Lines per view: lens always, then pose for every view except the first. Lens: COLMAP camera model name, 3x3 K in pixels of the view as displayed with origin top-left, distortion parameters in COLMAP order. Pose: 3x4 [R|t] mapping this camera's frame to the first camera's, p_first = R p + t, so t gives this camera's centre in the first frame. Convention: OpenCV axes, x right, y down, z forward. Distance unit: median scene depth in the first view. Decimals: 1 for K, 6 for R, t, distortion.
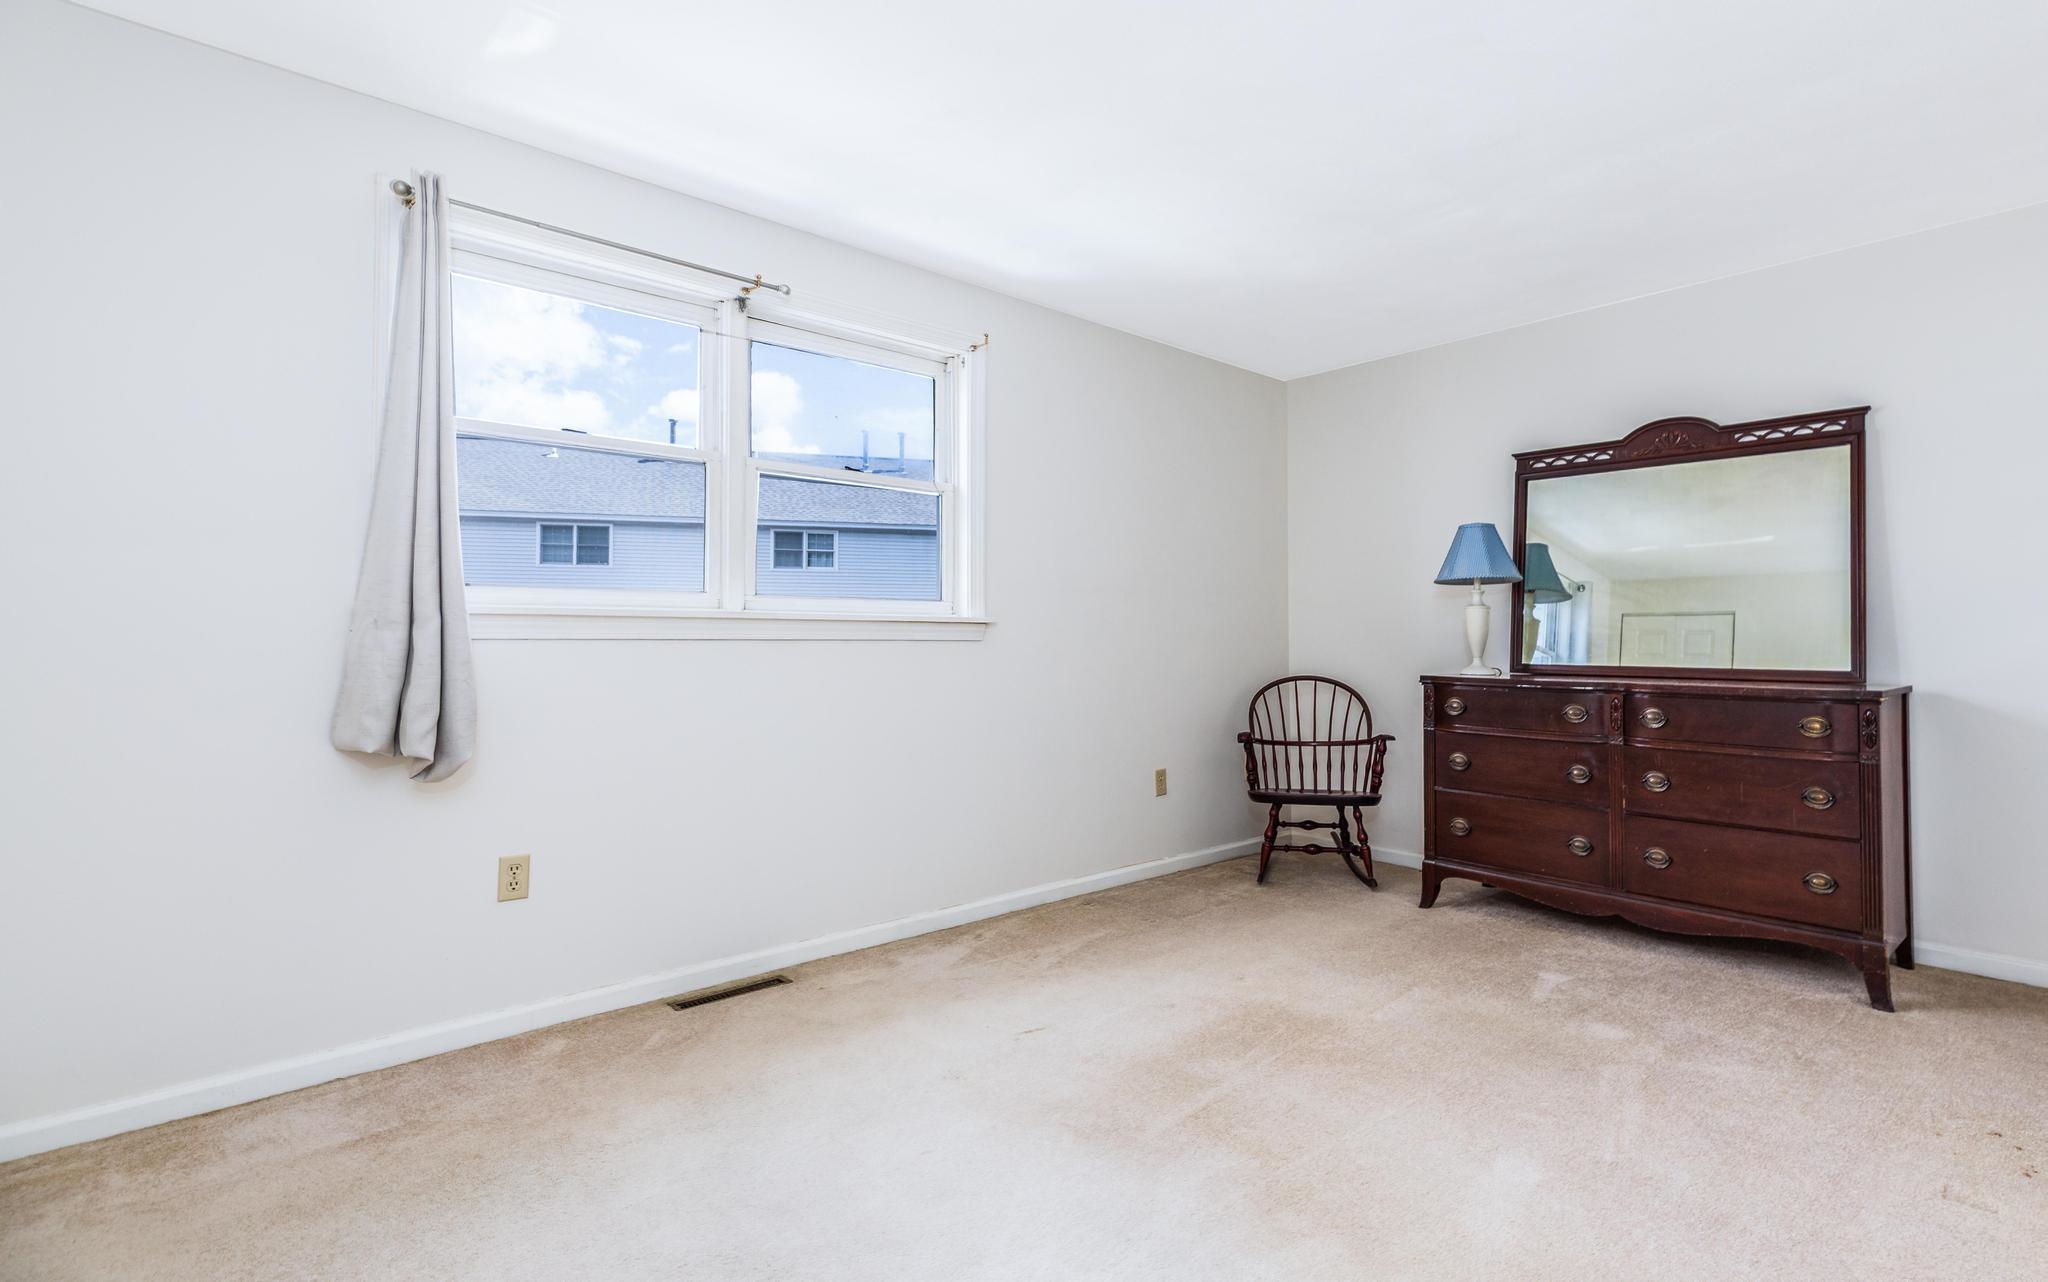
lens RADIAL K [[897.4, 0, 1031.8], [0, 897.4, 633.2], [0, 0, 1]] dist [-0.001388, -0.000260]
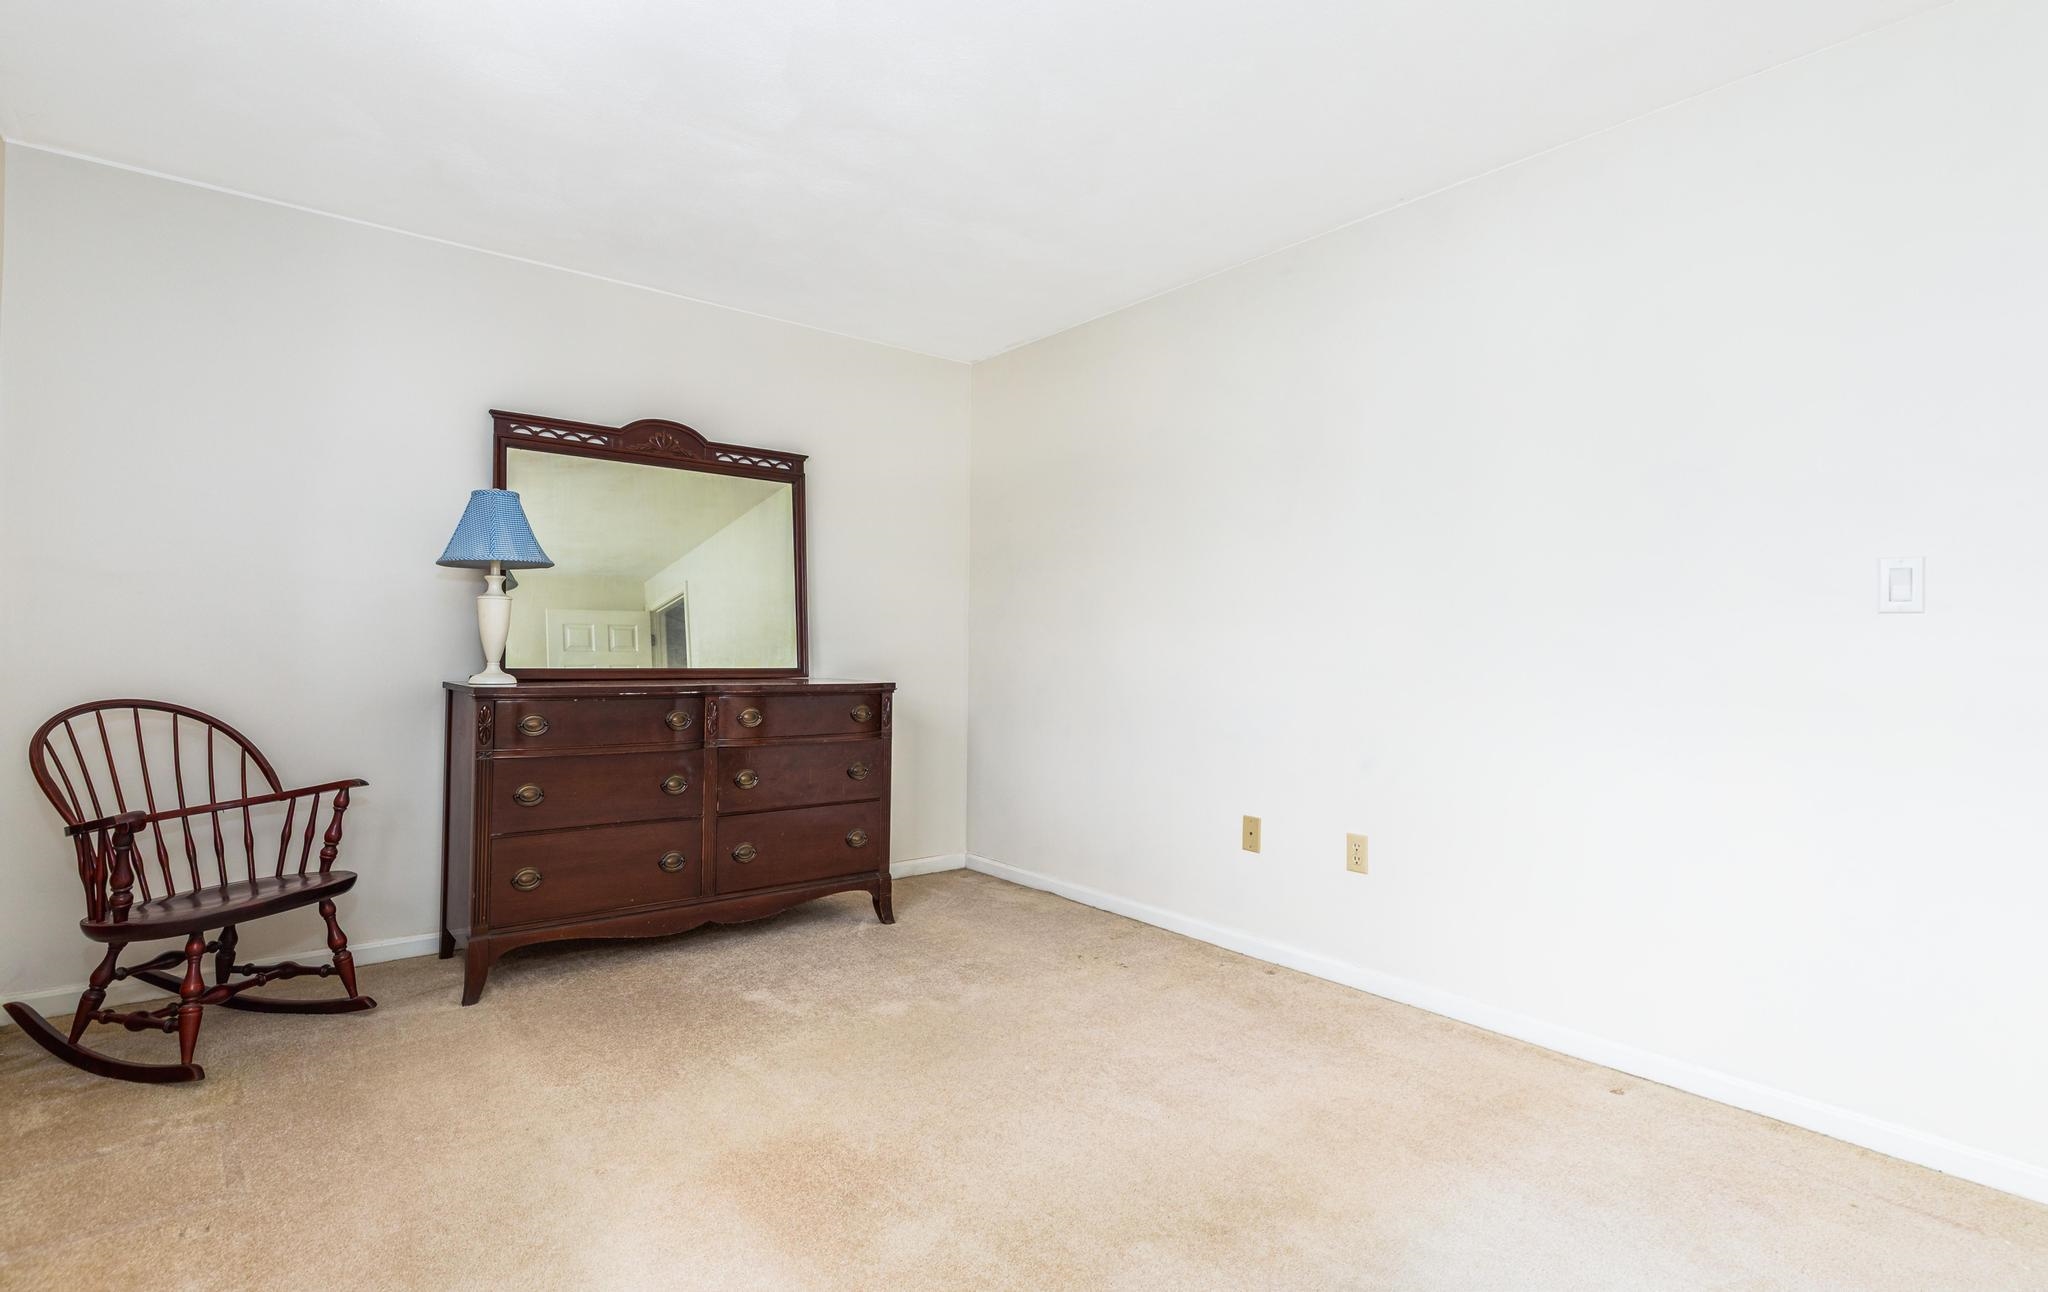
lens RADIAL K [[974.6, 0, 1027.5], [0, 974.6, 634.9], [0, 0, 1]] dist [-0.003880, -0.000973]
pose [[0.061657, 0.009679, 0.998050, -0.365589], [-0.018466, 0.999793, -0.008555, 0.002190], [-0.997927, -0.017902, 0.061823, 0.545397]]
